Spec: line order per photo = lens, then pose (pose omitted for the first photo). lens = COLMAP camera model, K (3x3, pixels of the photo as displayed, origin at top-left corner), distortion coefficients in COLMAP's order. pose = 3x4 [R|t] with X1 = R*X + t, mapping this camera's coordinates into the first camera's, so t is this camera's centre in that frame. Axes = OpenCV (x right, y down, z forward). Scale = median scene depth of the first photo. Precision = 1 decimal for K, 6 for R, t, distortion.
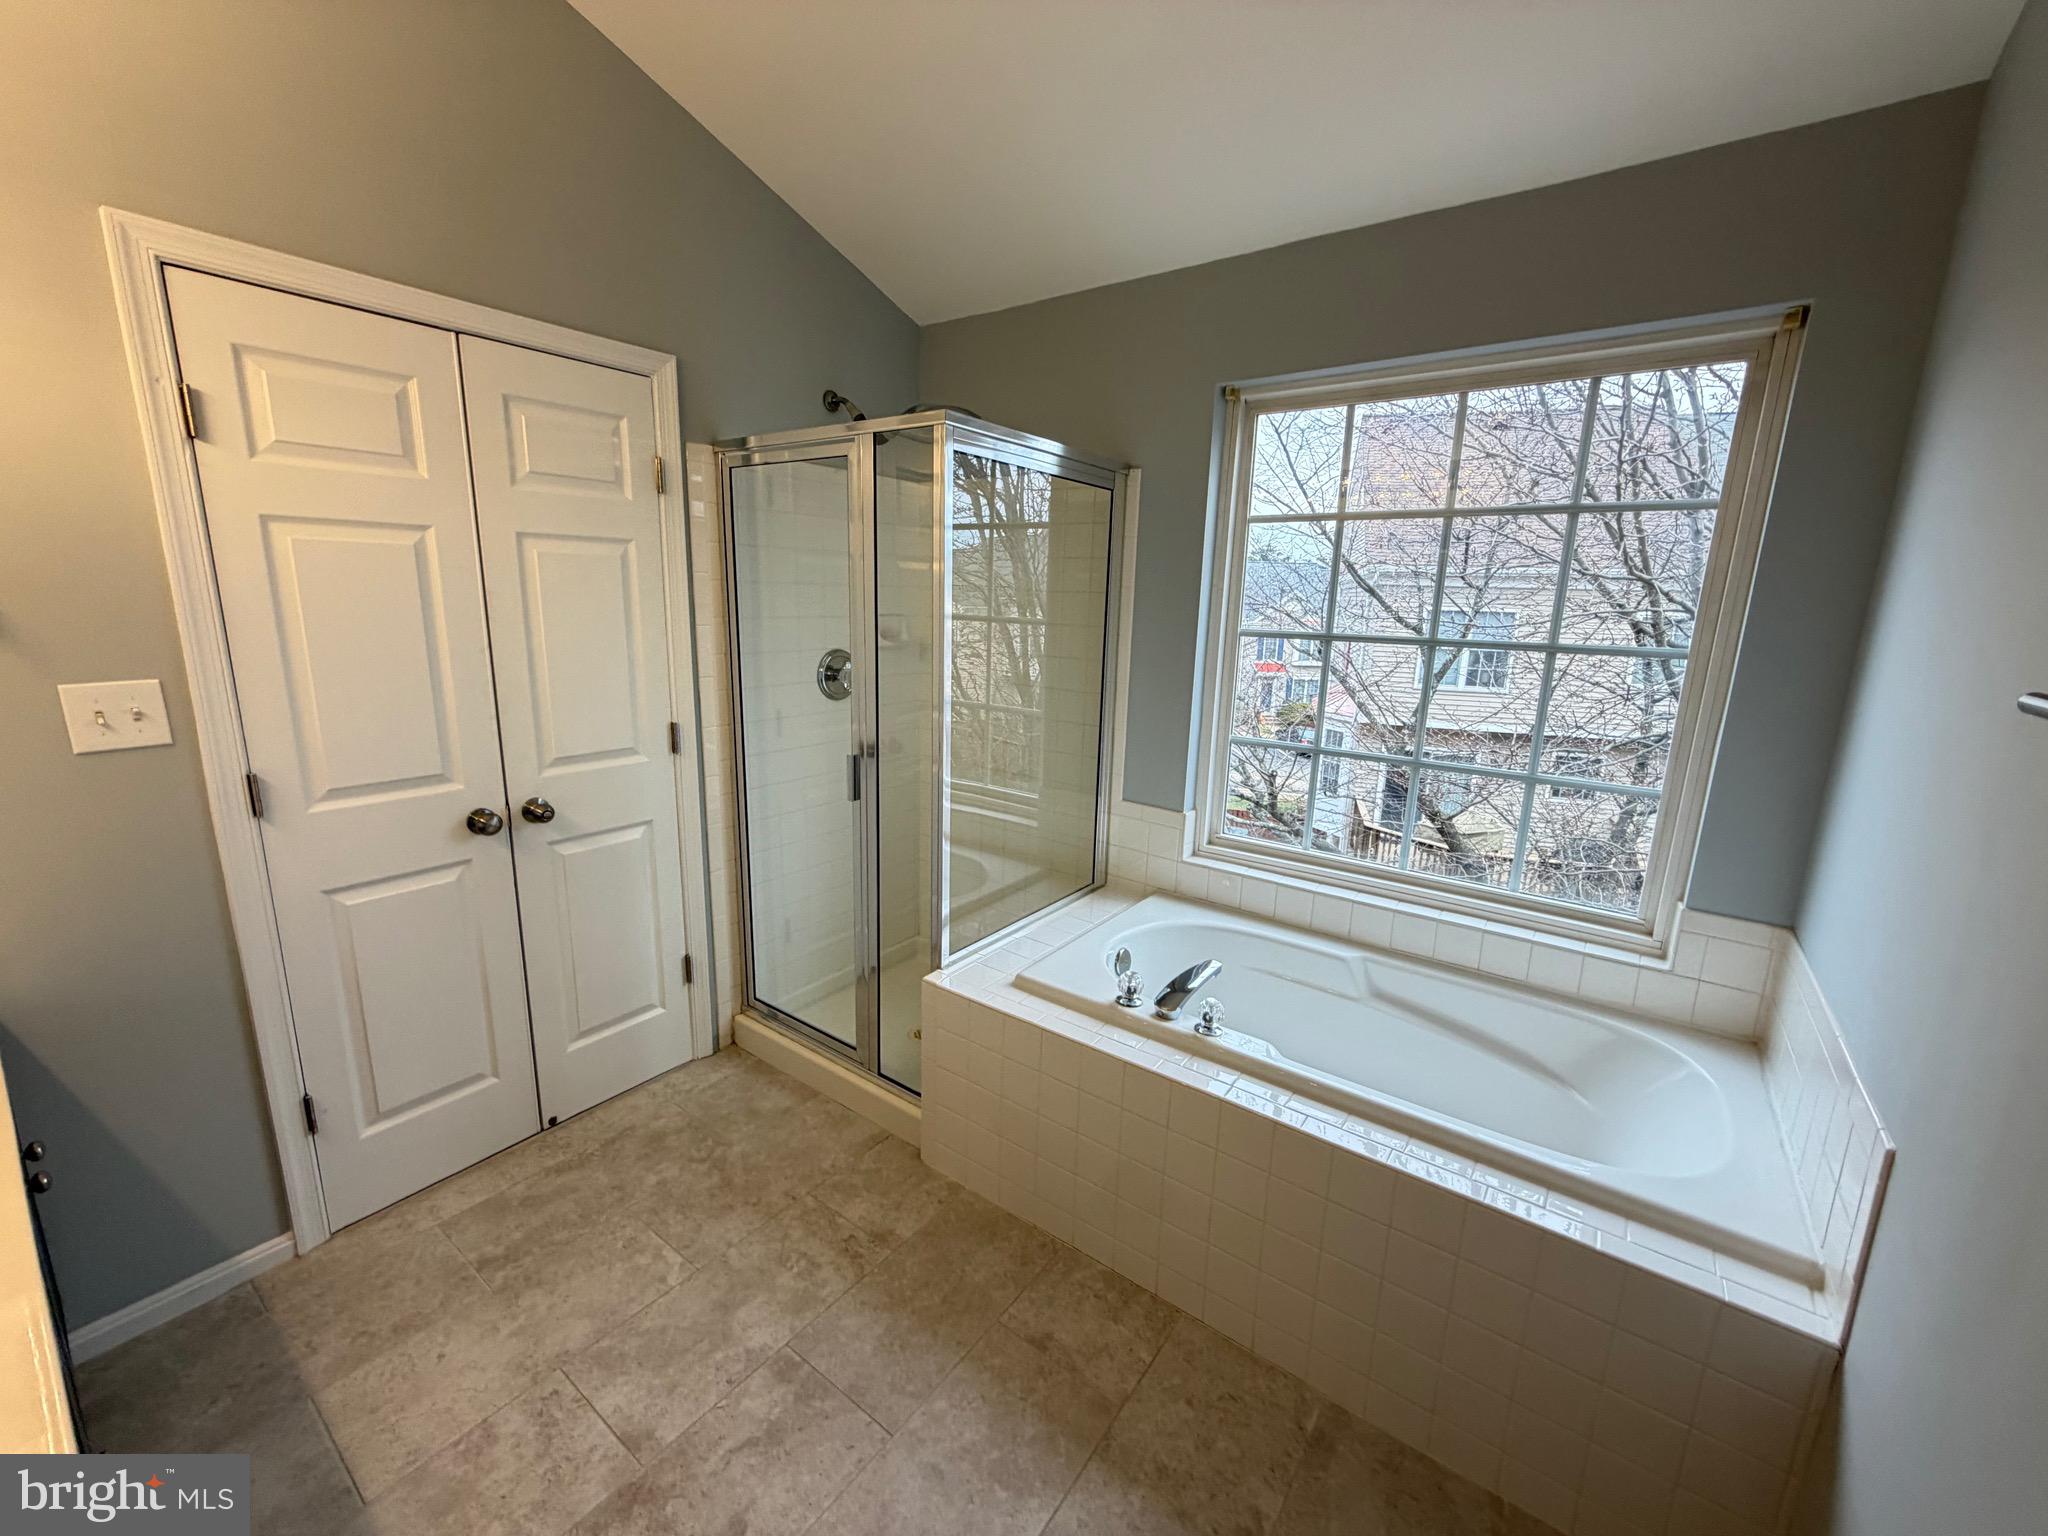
lens RADIAL K [[814.2, 0, 1014.3], [0, 814.2, 769.4], [0, 0, 1]] dist [0.000969, 0.000161]
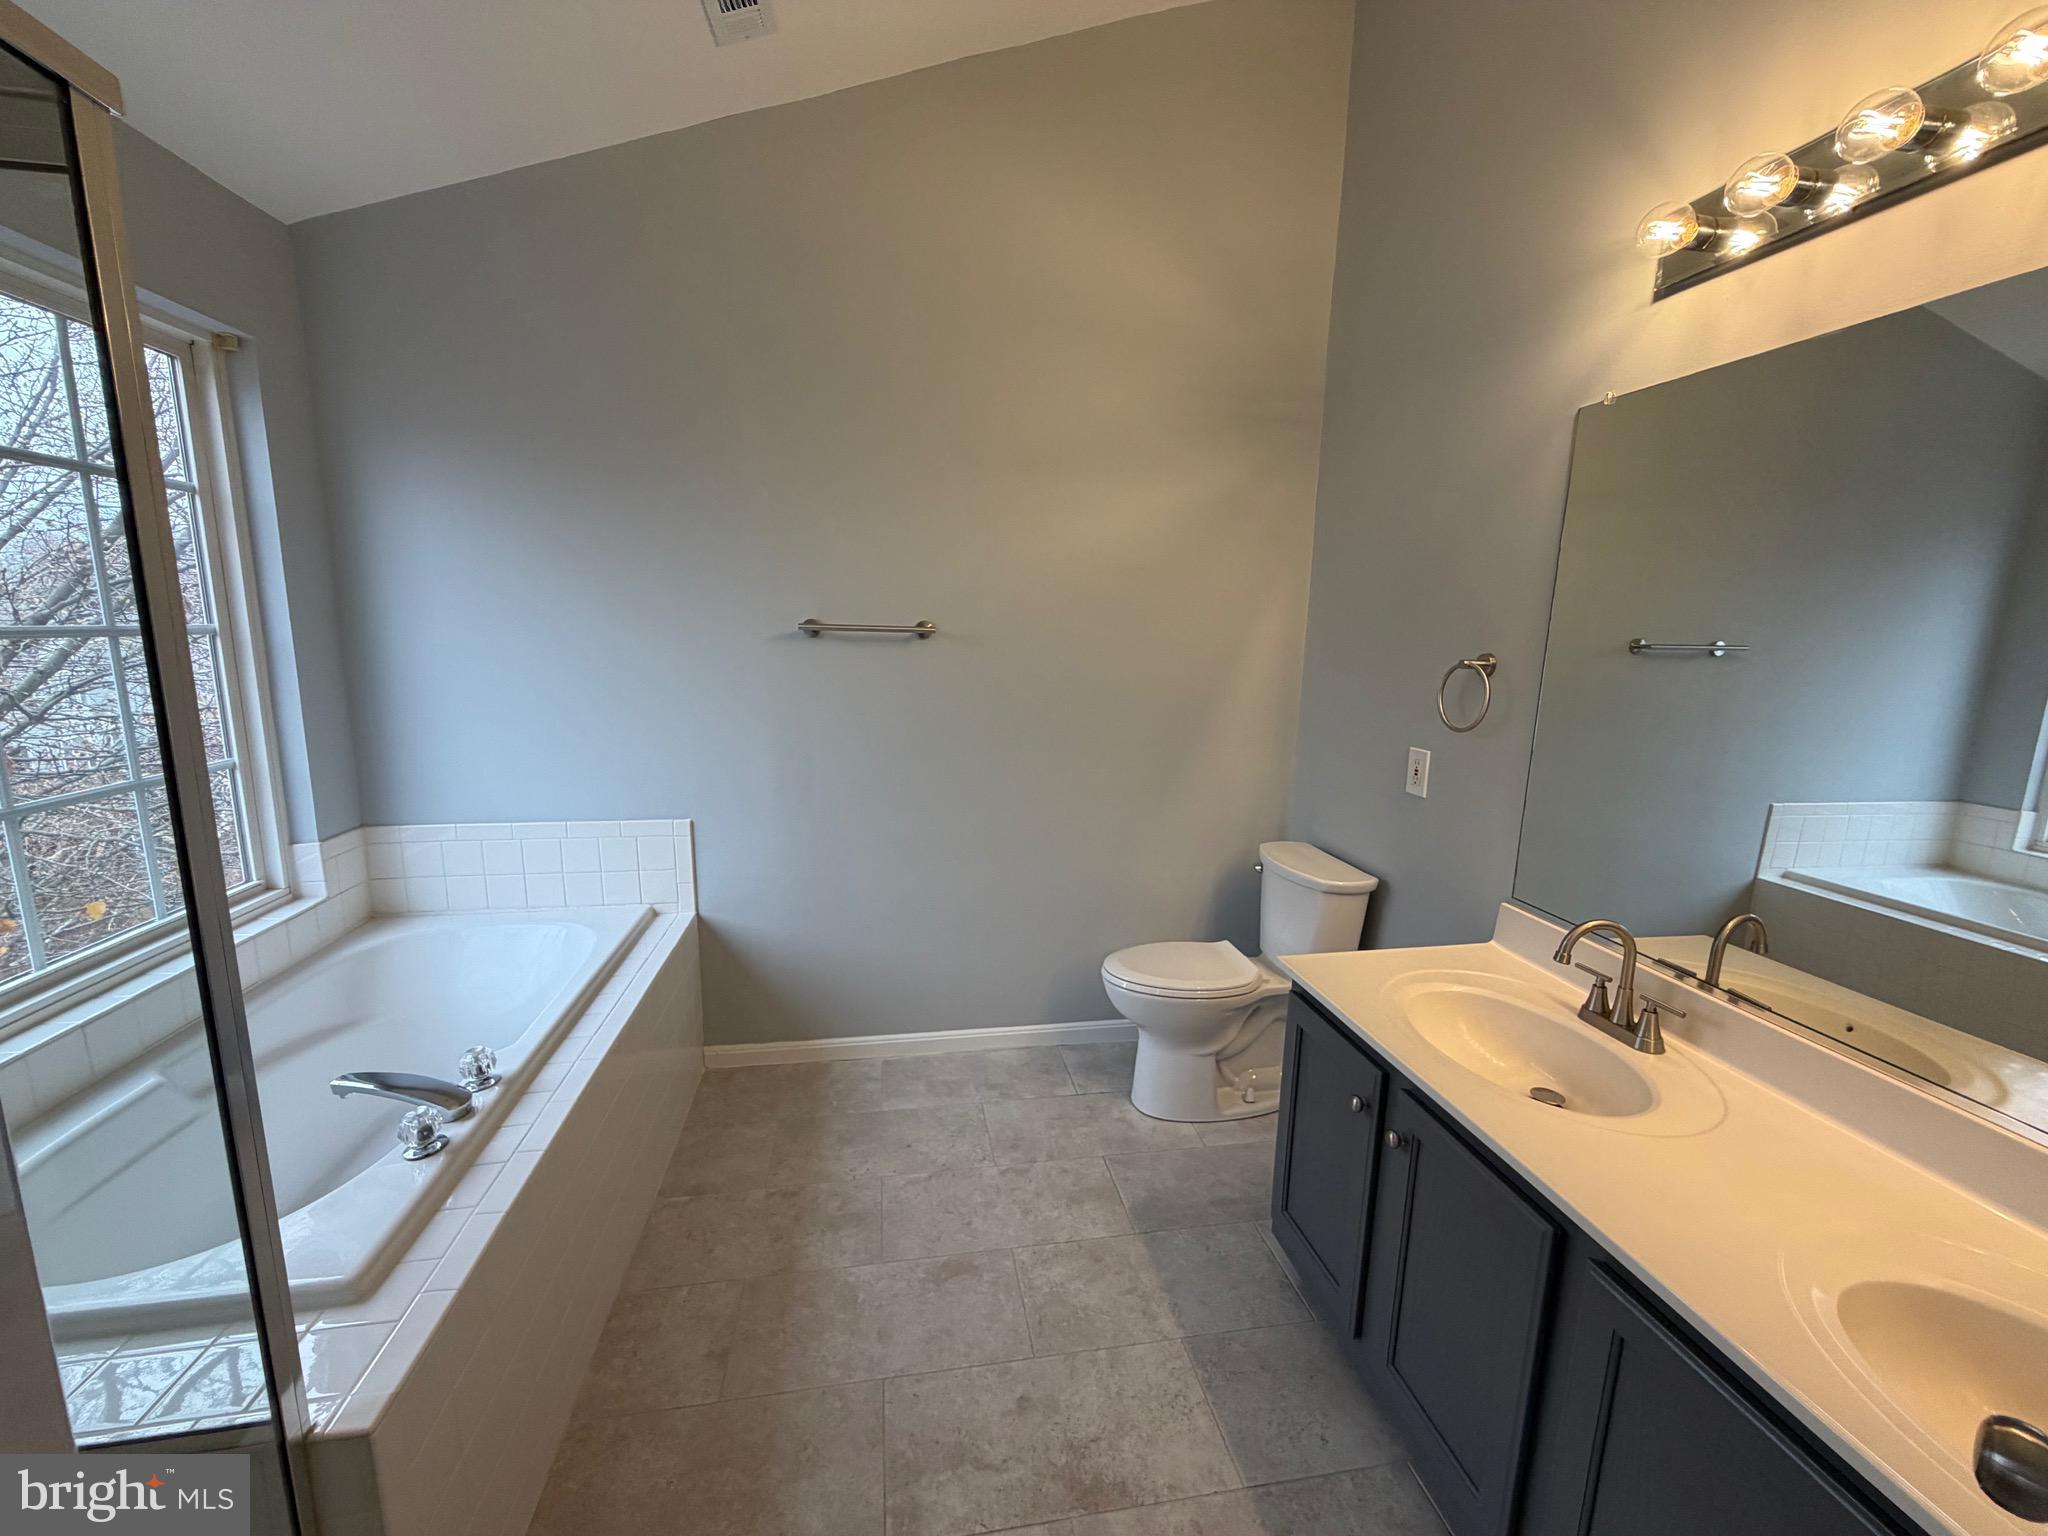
lens RADIAL K [[814.2, 0, 1023.7], [0, 814.2, 764.7], [0, 0, 1]] dist [0.000969, 0.000161]
pose [[-0.728774, -0.157178, 0.666471, -0.889785], [0.104299, 0.936463, 0.334901, -0.288692], [-0.676764, 0.313580, -0.666077, 1.361670]]
